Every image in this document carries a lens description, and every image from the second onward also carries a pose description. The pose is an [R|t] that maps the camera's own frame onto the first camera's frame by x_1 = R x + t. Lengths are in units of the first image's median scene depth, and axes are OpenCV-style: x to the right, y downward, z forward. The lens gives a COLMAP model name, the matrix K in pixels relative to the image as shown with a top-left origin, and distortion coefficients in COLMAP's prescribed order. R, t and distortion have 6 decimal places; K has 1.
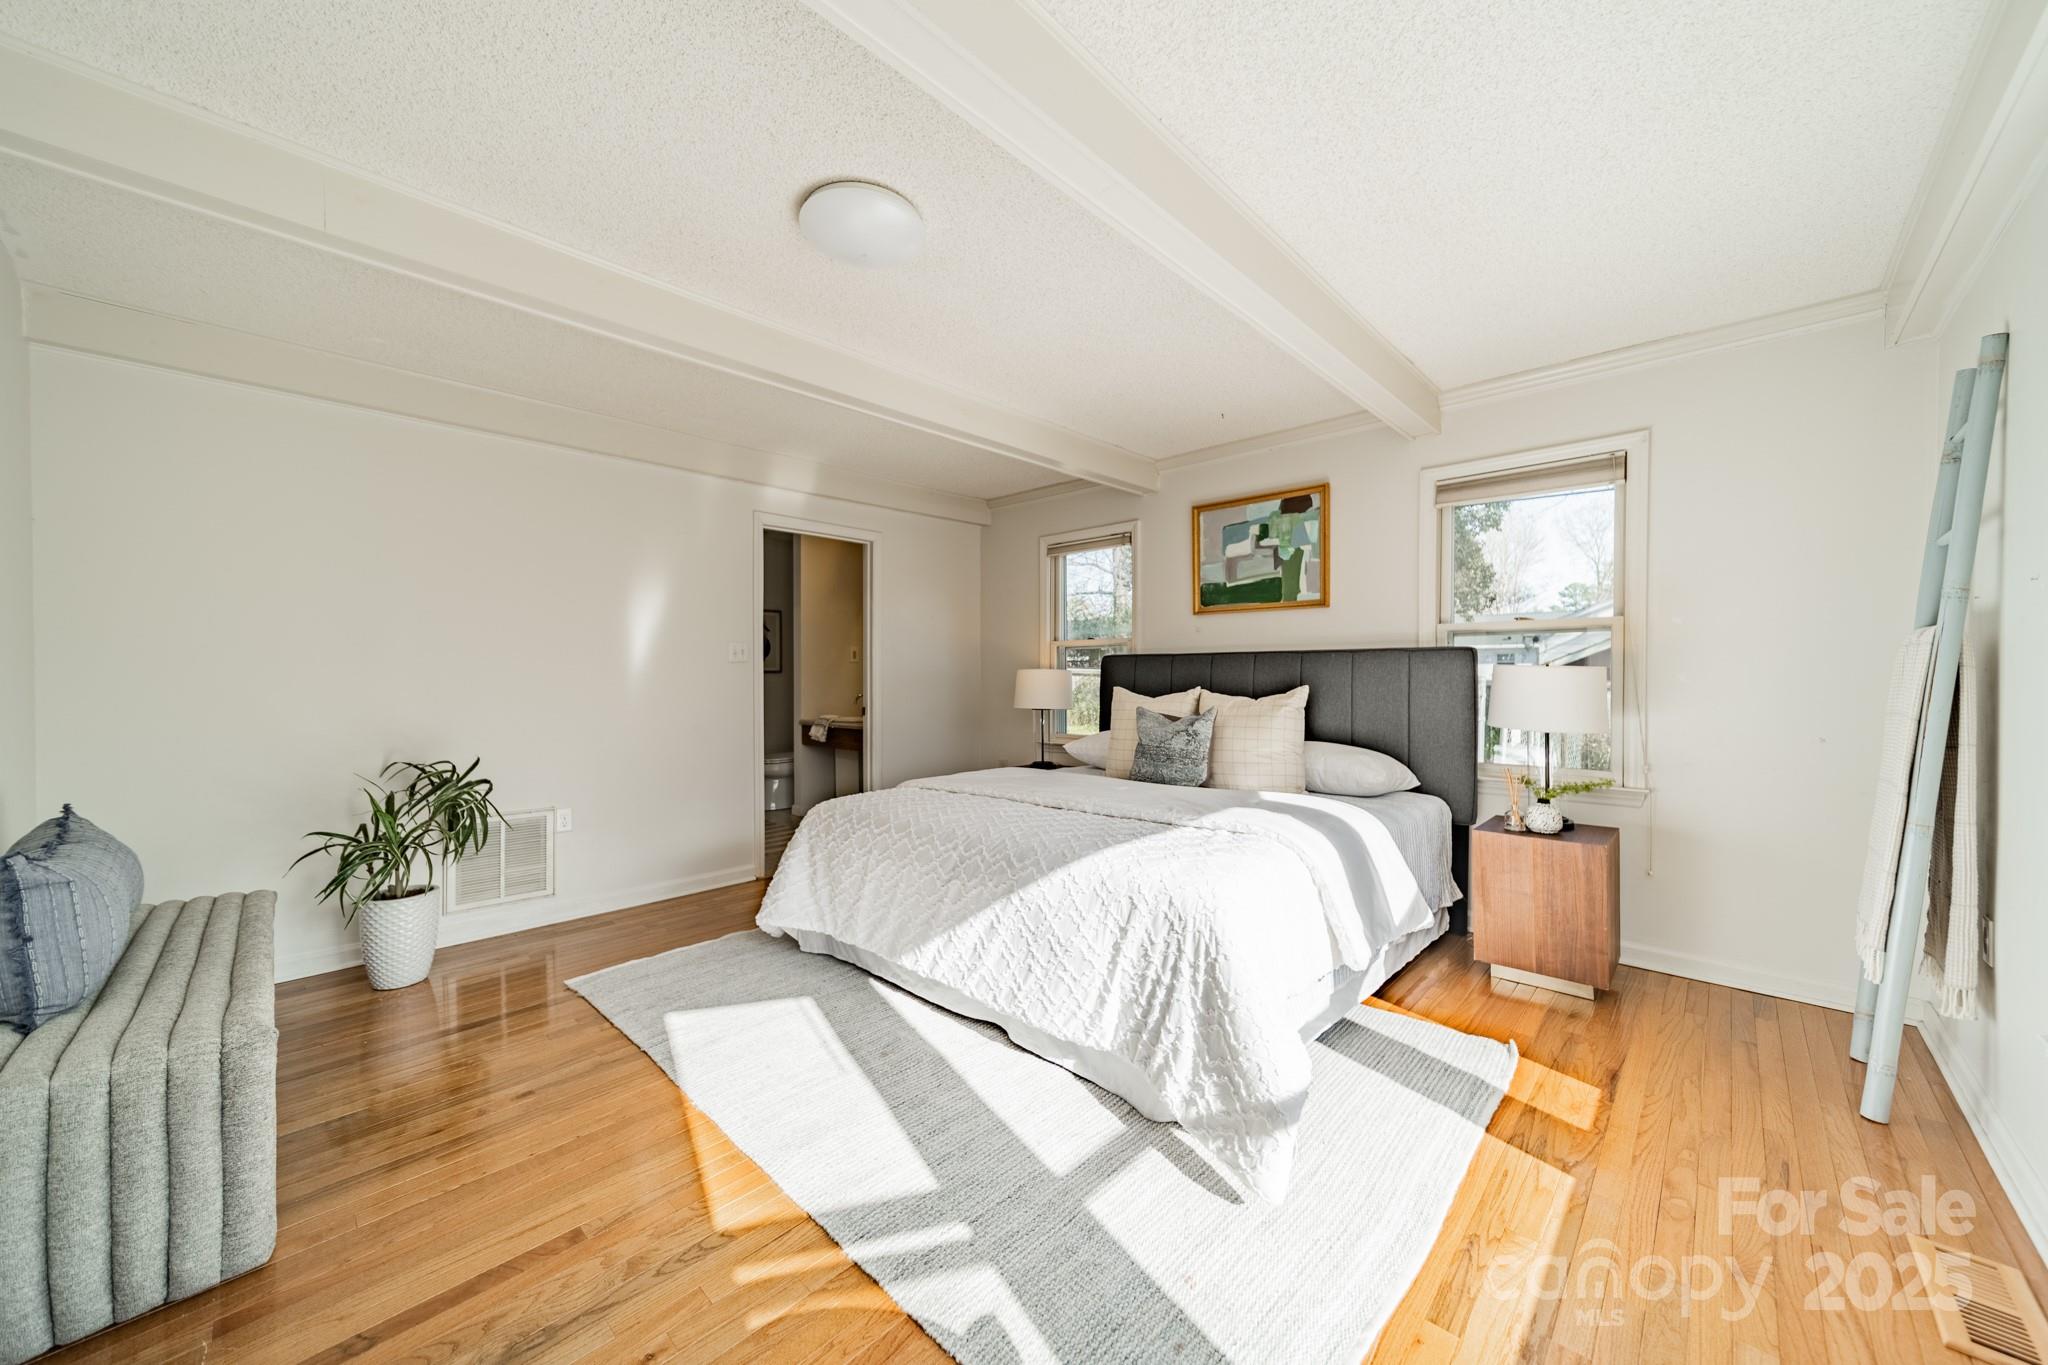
lens RADIAL K [[728.4, 0, 1028.1], [0, 728.4, 677.7], [0, 0, 1]] dist [0.007385, 0.000192]
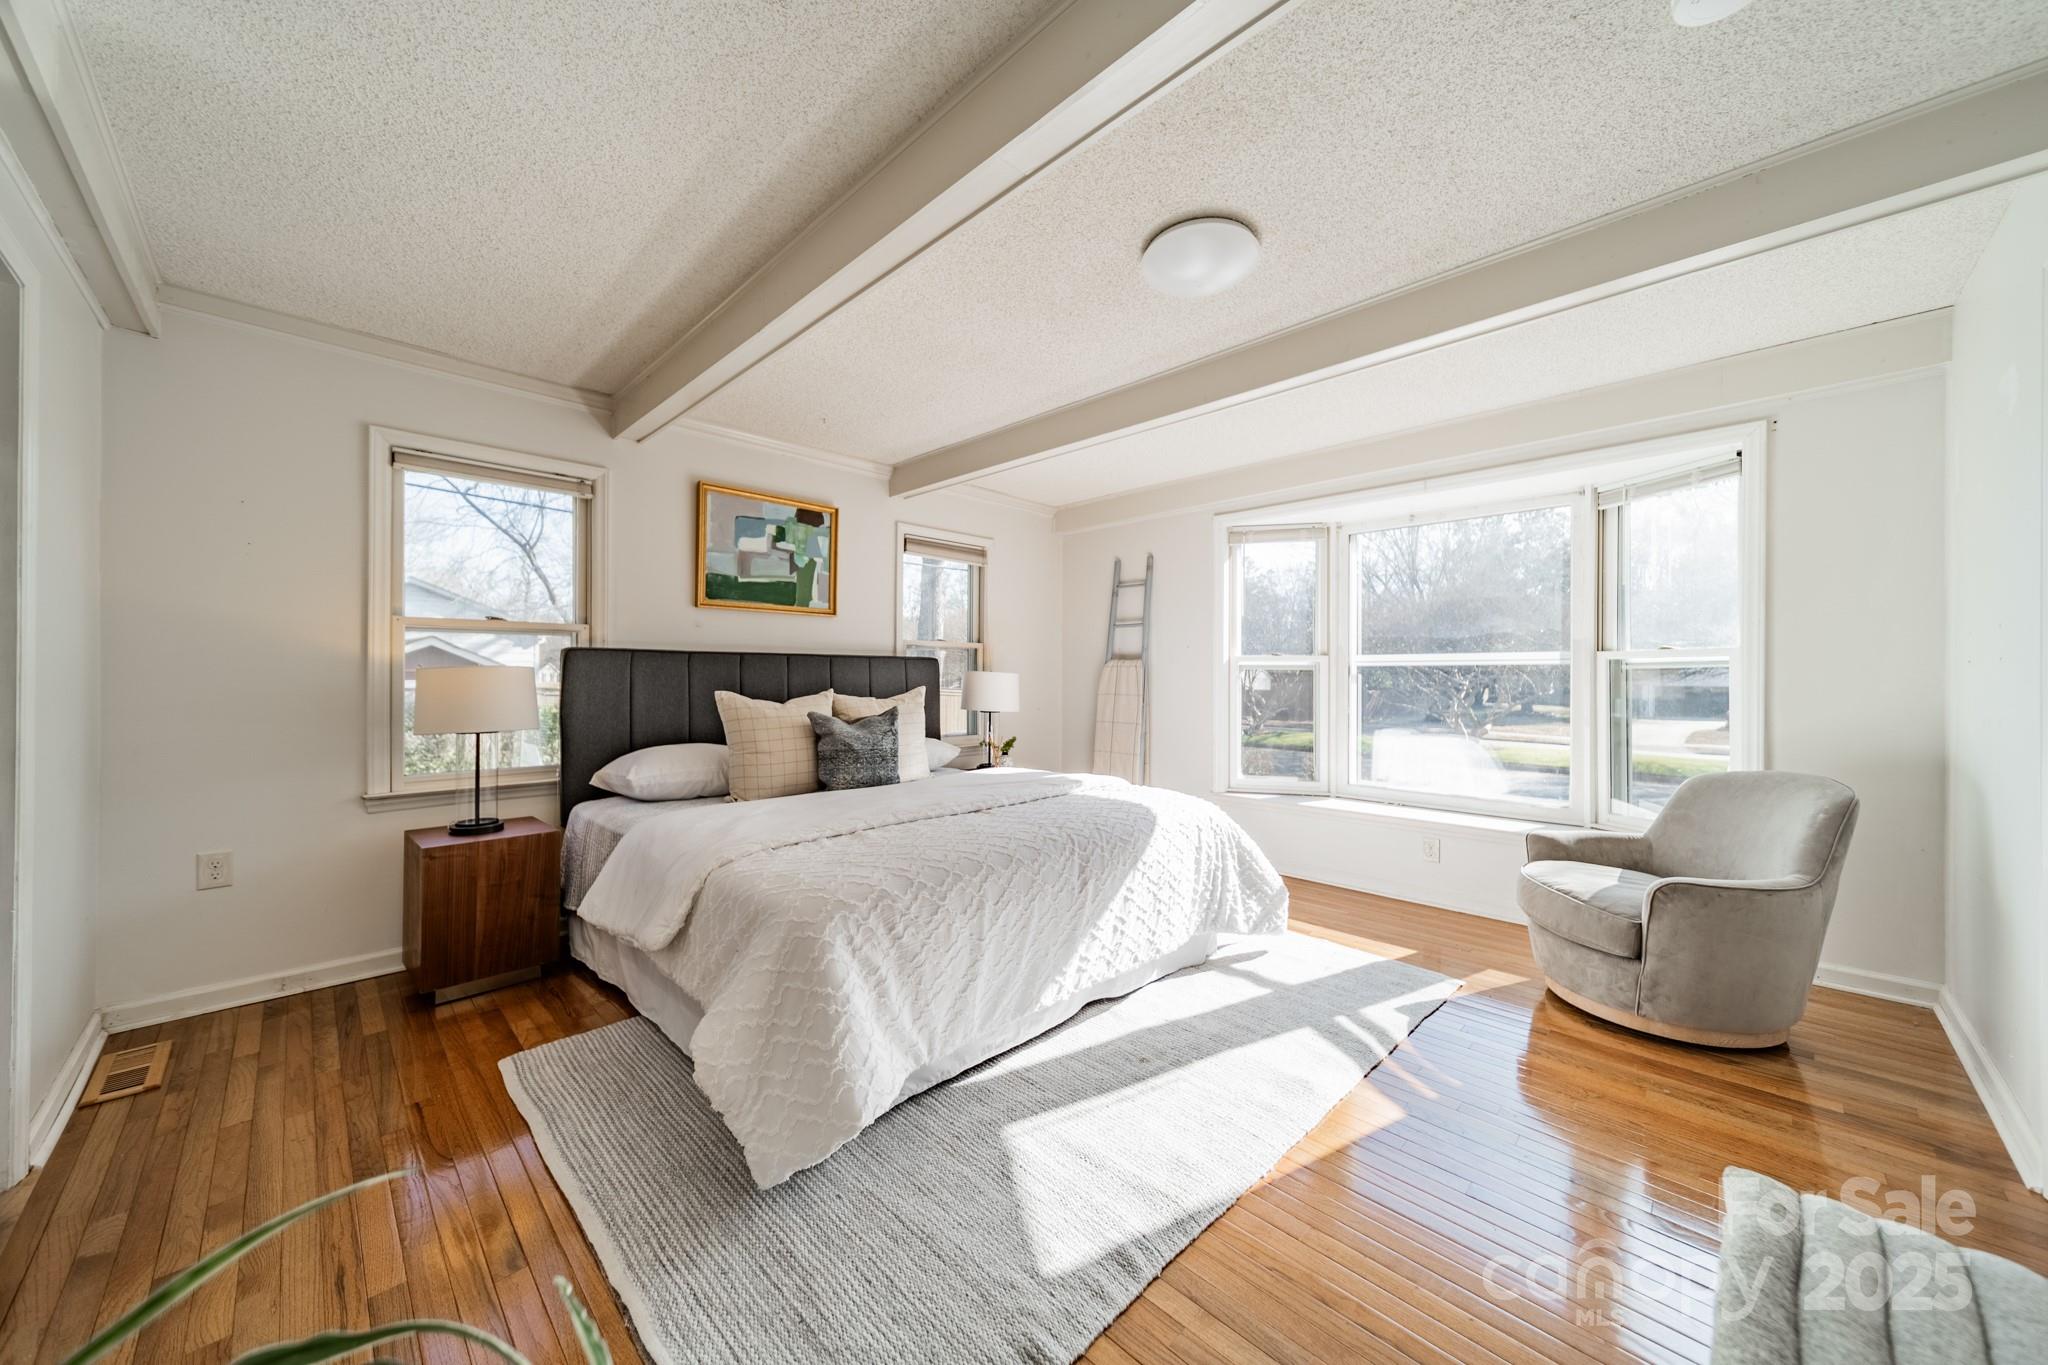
lens RADIAL K [[728.4, 0, 1028.1], [0, 728.4, 677.7], [0, 0, 1]] dist [0.007385, 0.000192]
pose [[0.038528, 0.002235, 0.999255, -0.698041], [0.000331, 0.999997, -0.002249, -0.000475], [-0.999257, 0.000418, 0.038527, 0.652518]]
